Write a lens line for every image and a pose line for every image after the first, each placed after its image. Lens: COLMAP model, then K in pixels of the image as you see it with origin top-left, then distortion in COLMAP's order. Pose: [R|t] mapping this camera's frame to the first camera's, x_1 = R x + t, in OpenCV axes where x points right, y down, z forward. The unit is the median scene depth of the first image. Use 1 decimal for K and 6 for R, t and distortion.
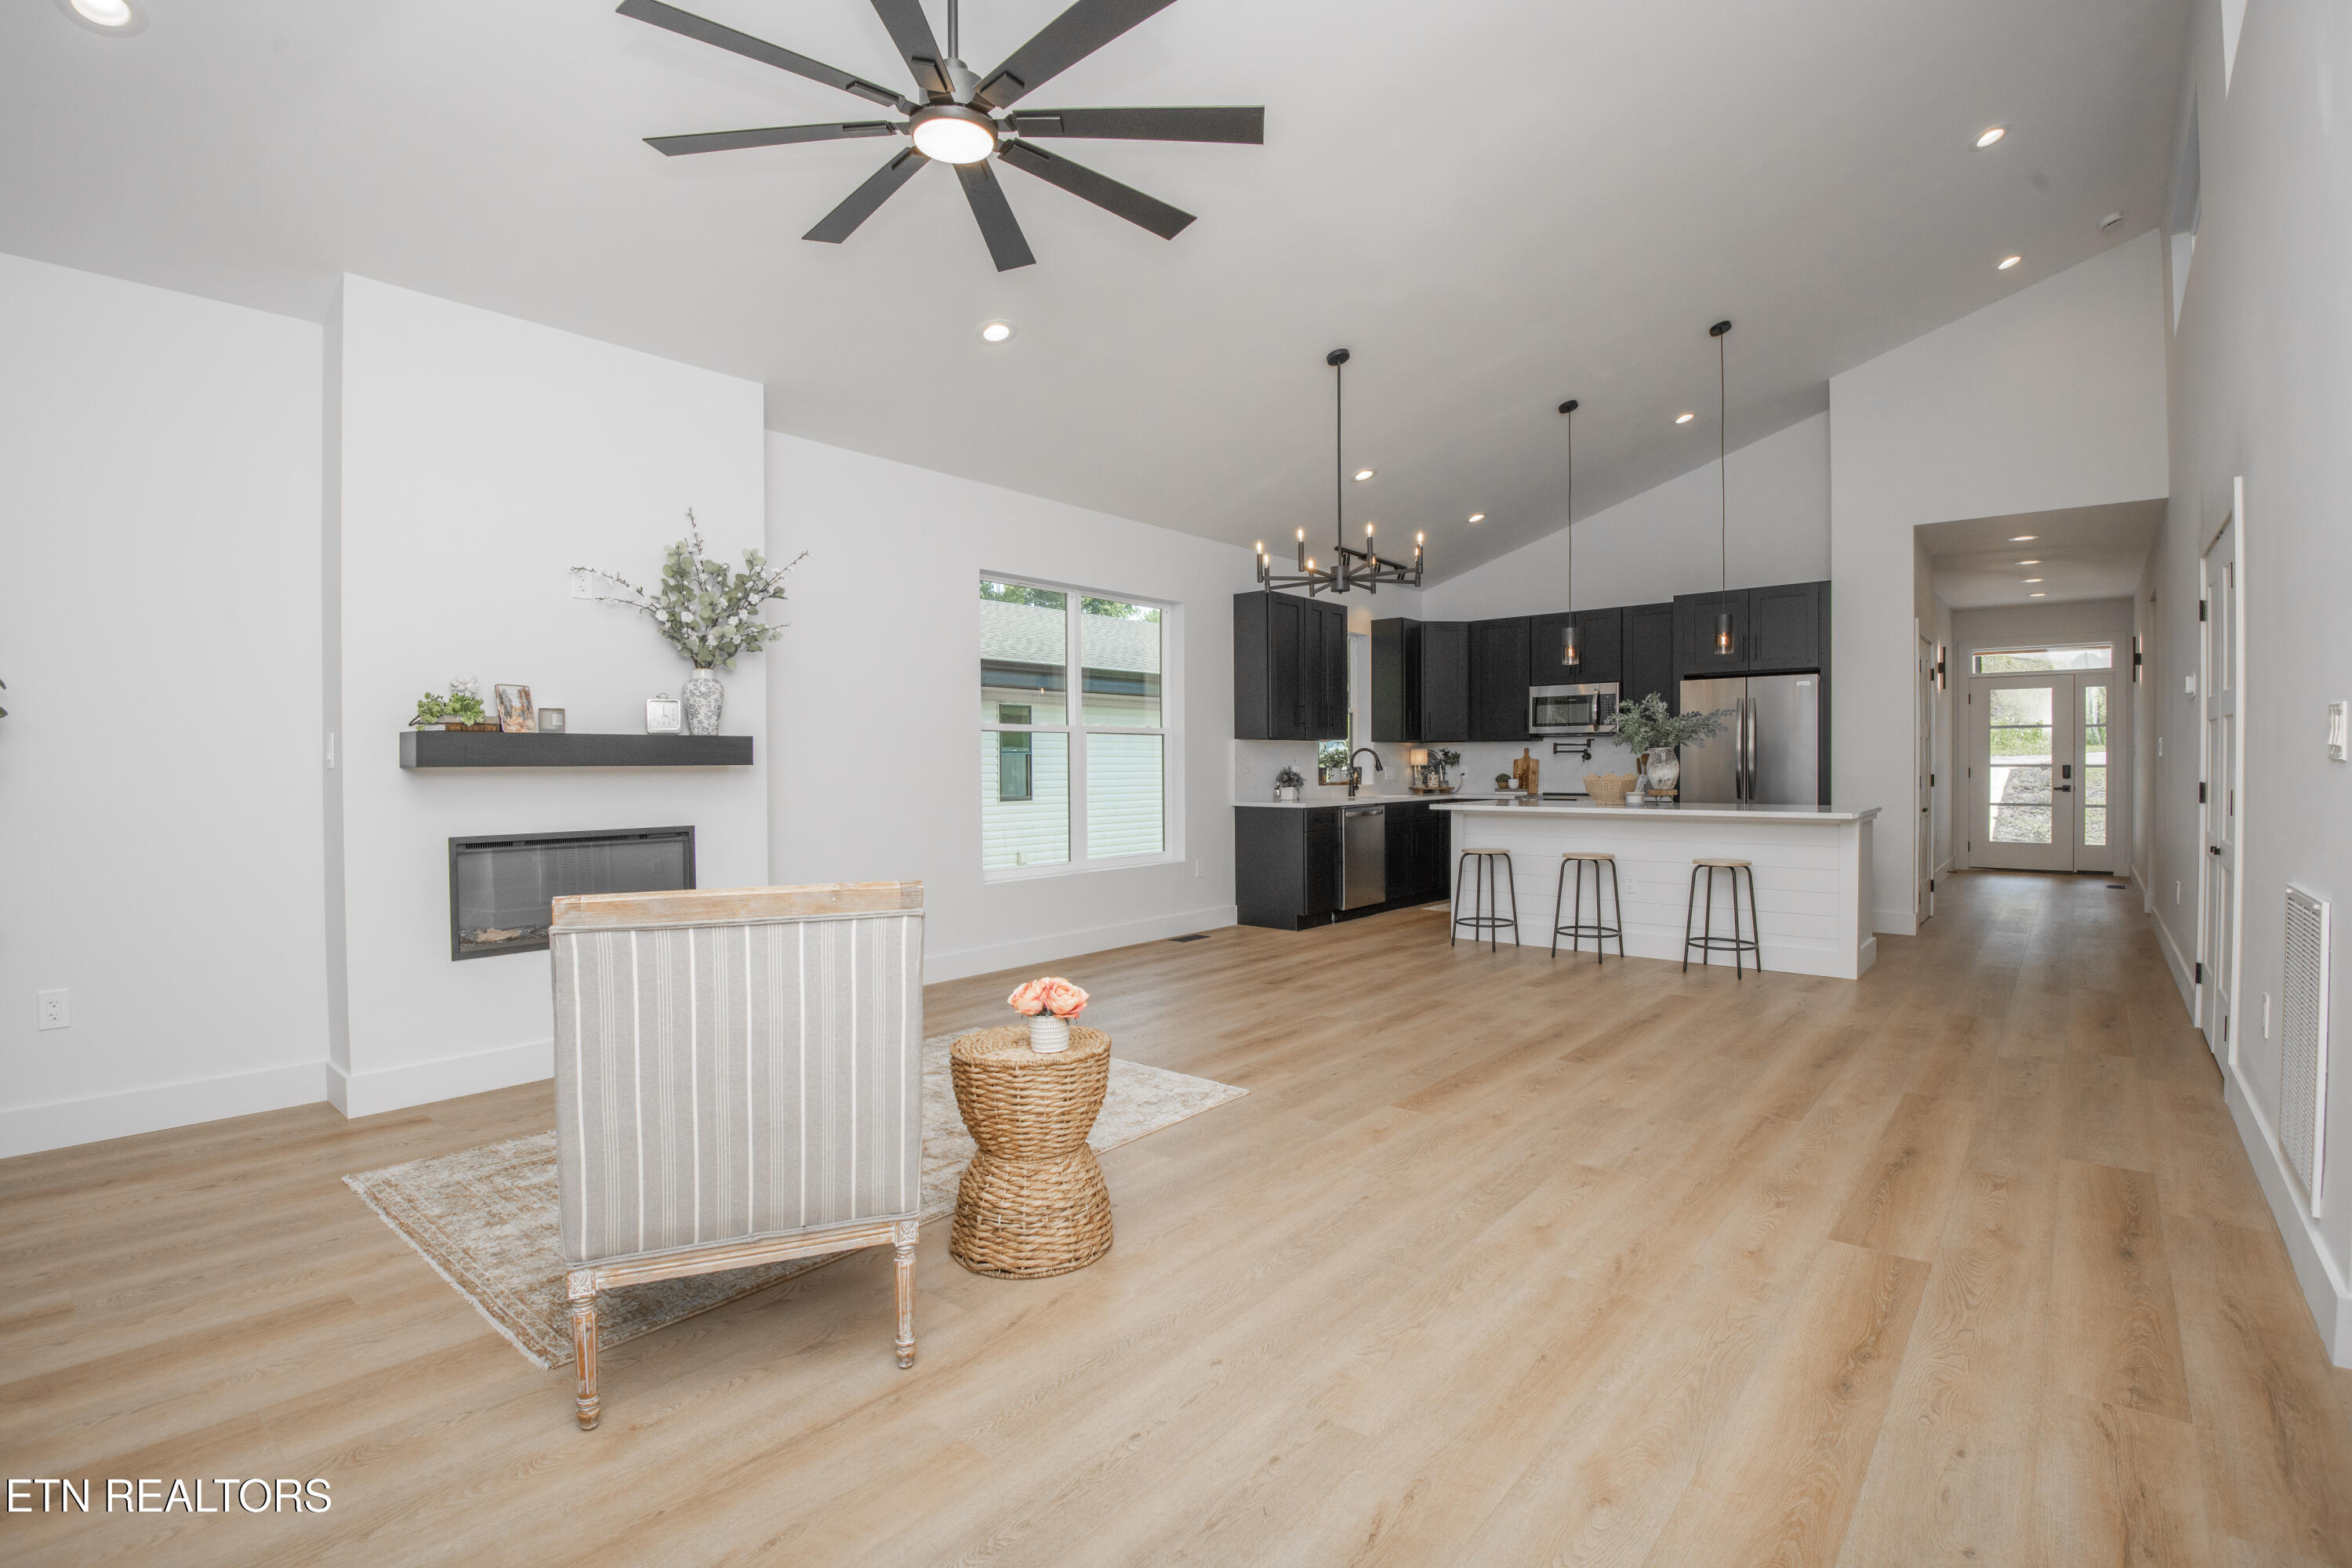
lens RADIAL K [[1085.7, 0, 1185.4], [0, 1085.7, 783.2], [0, 0, 1]] dist [-0.020296, -0.013068]
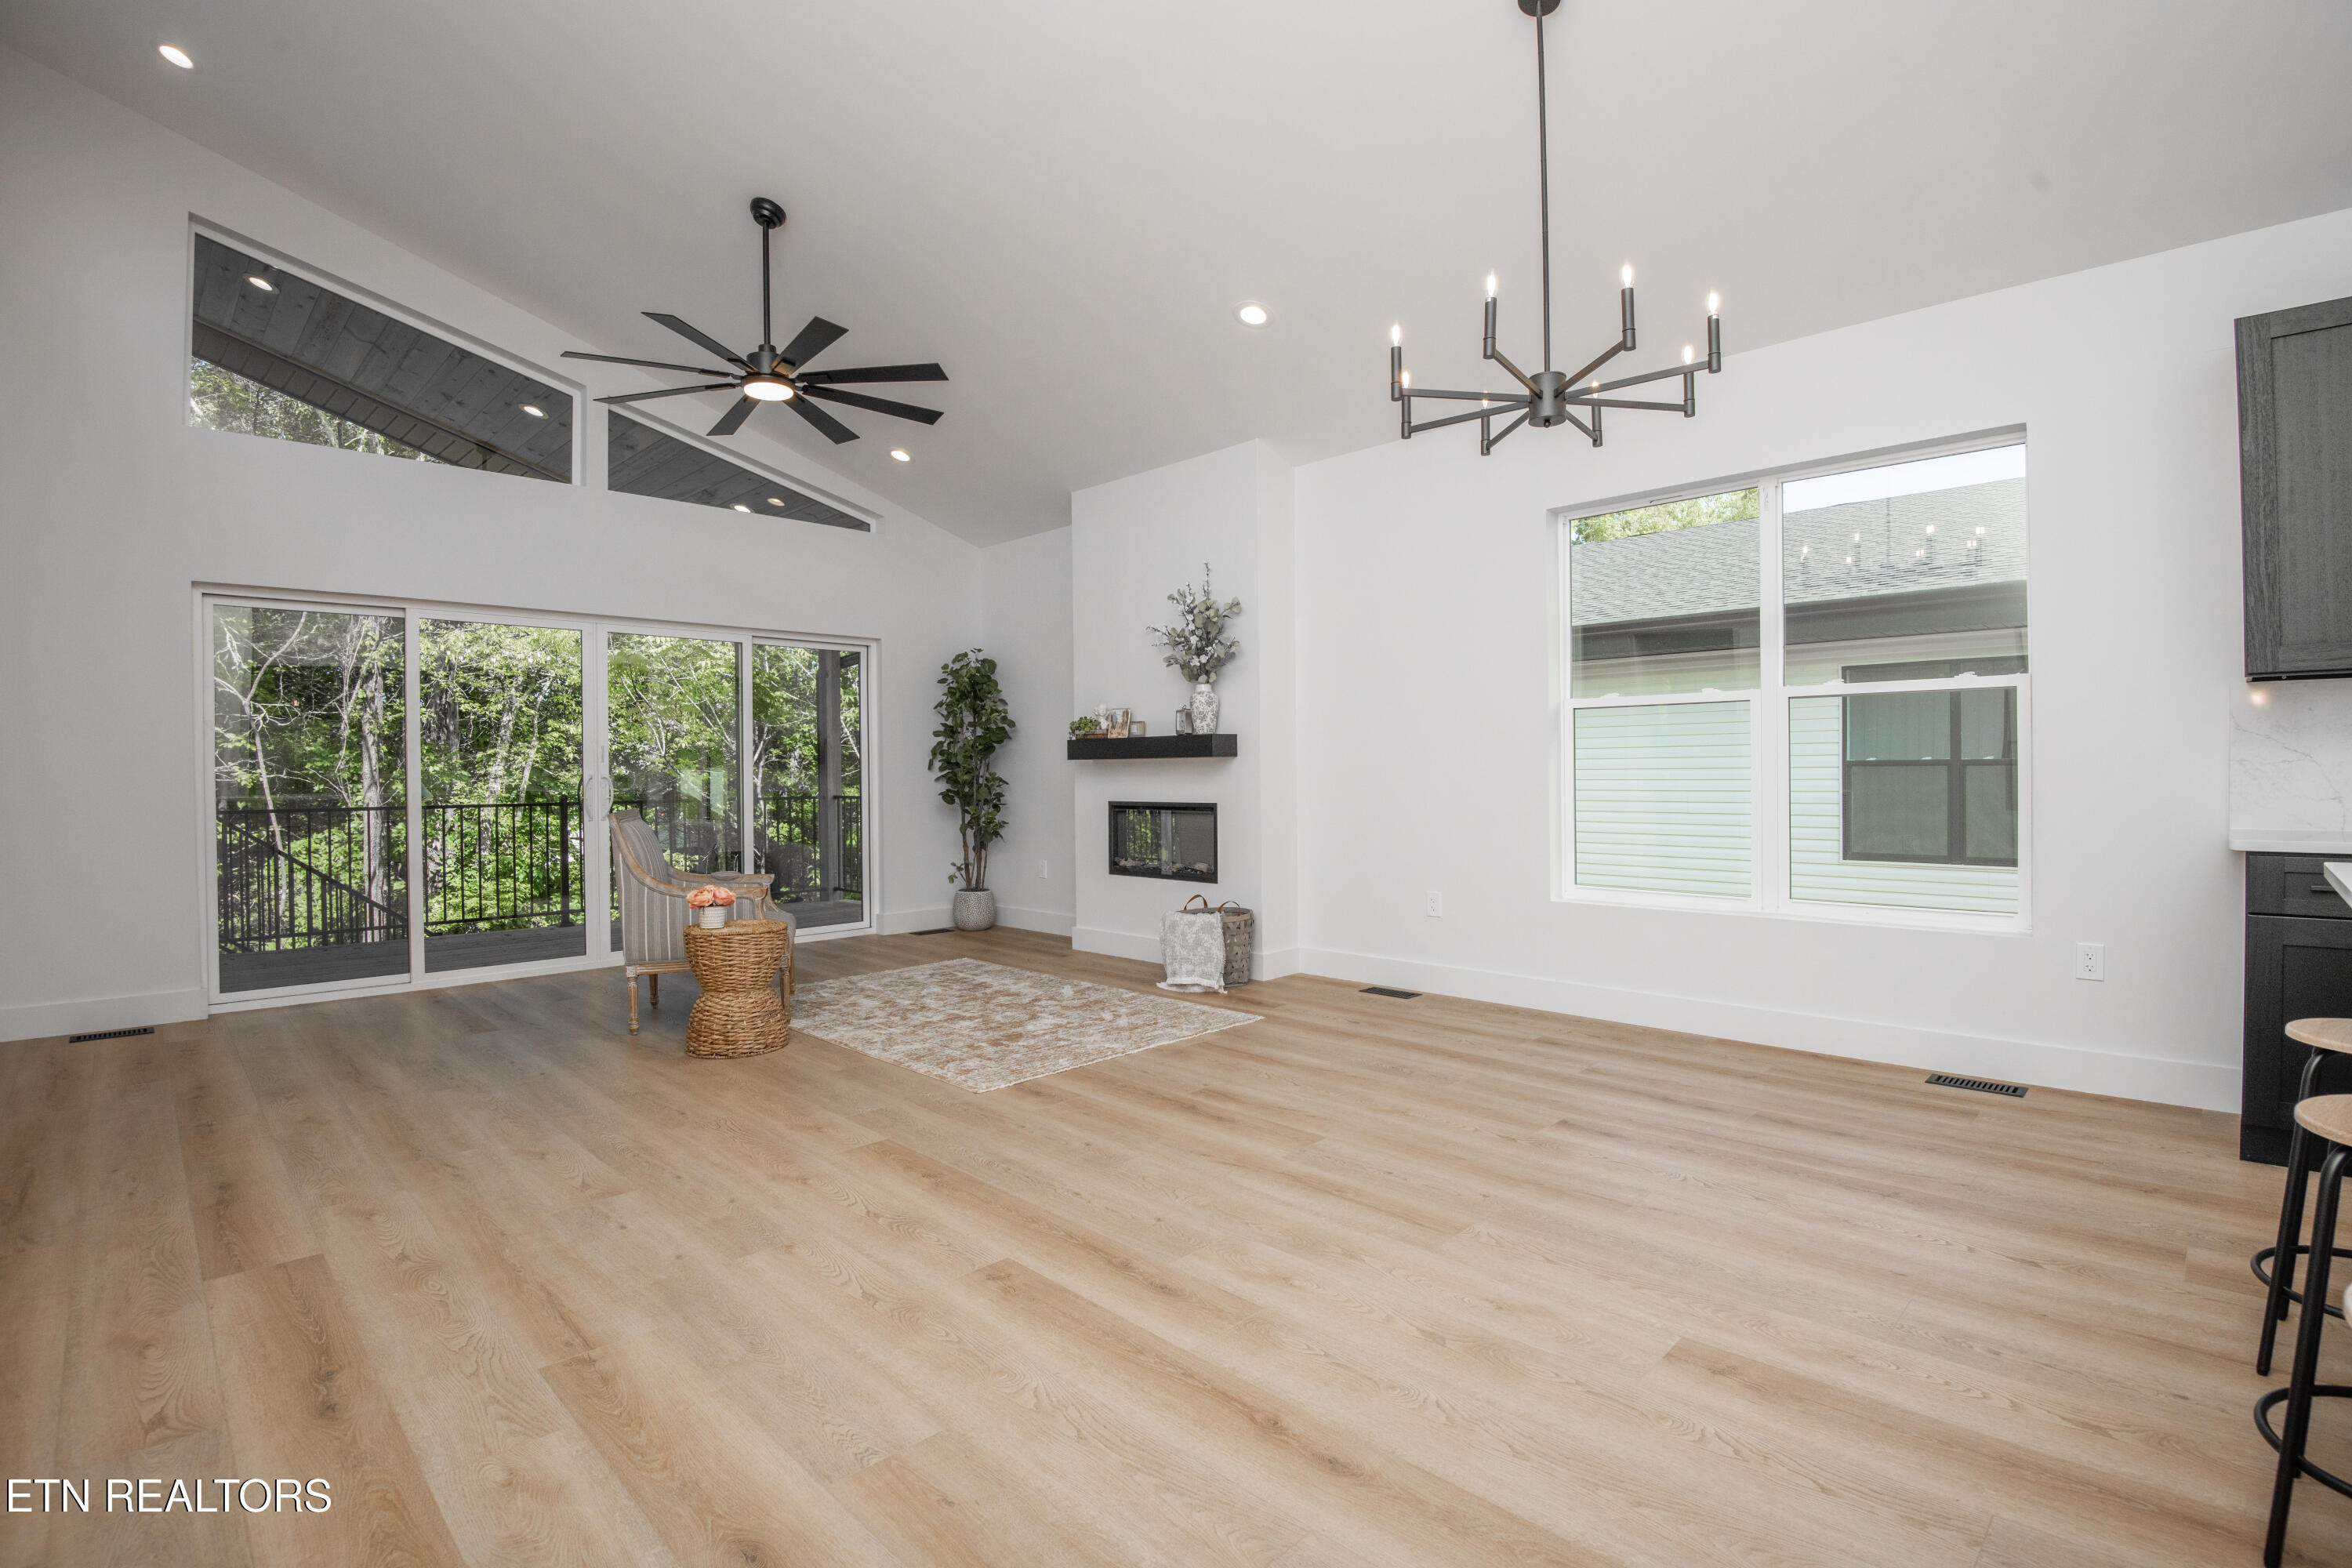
lens RADIAL K [[1085.7, 0, 1189.8], [0, 1085.7, 781.7], [0, 0, 1]] dist [-0.020296, -0.013068]
pose [[-0.080486, 0.018272, -0.996588, 0.506409], [-0.006657, 0.999800, 0.018869, -0.006703], [0.996734, 0.008153, -0.080348, 0.635984]]
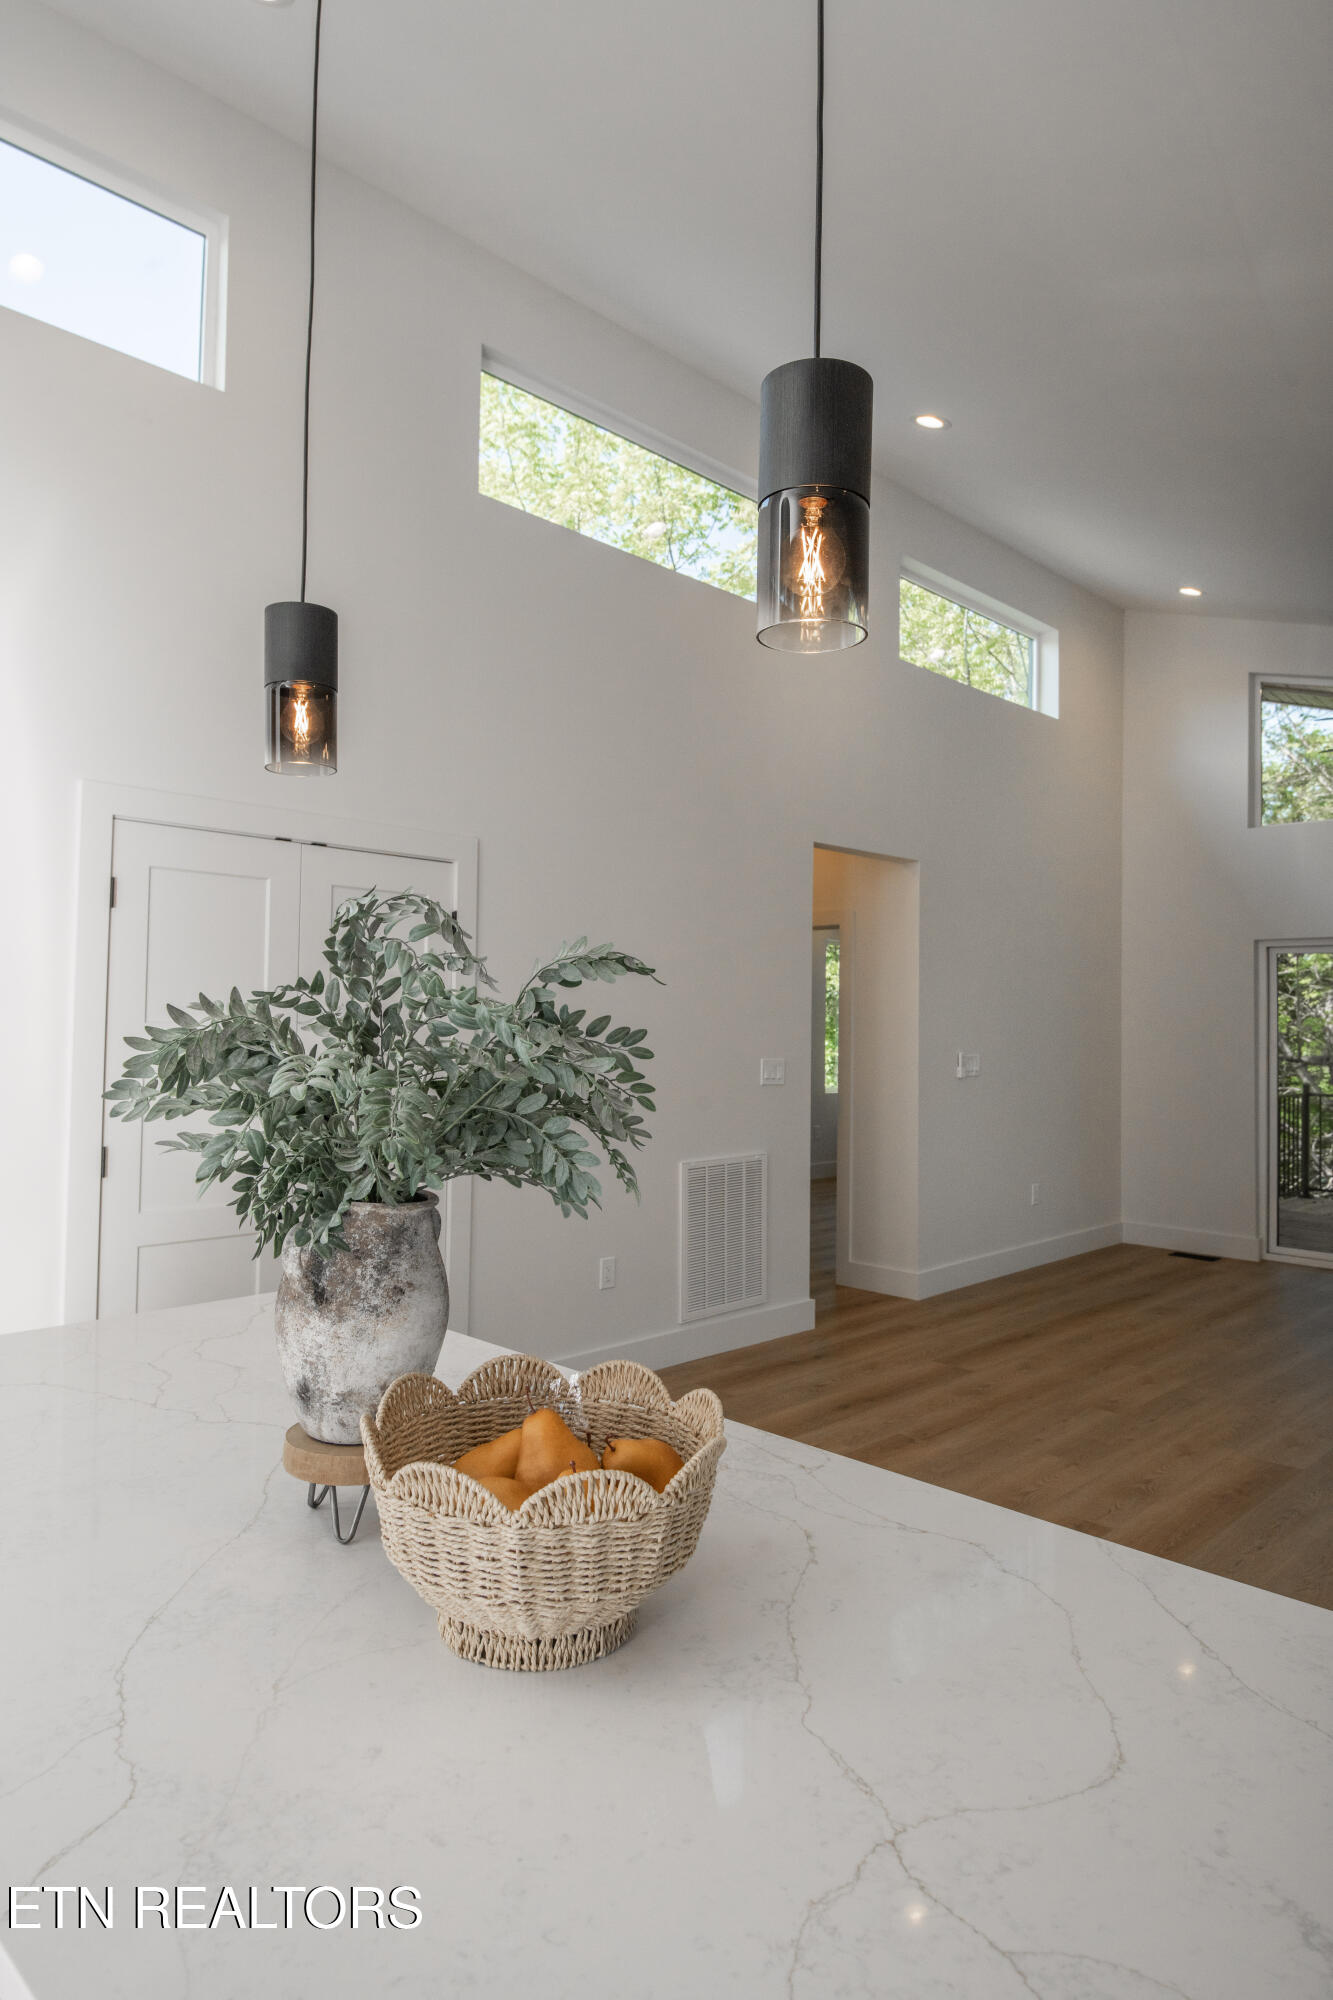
lens RADIAL K [[1217.3, 0, 663.1], [0, 1217.3, 993.0], [0, 0, 1]] dist [-0.002212, -0.006808]
pose [[-0.996196, -0.006869, 0.086868, 0.323031], [-0.007537, 0.999945, -0.007362, -0.057043], [-0.086812, -0.007988, -0.996193, 1.033995]]
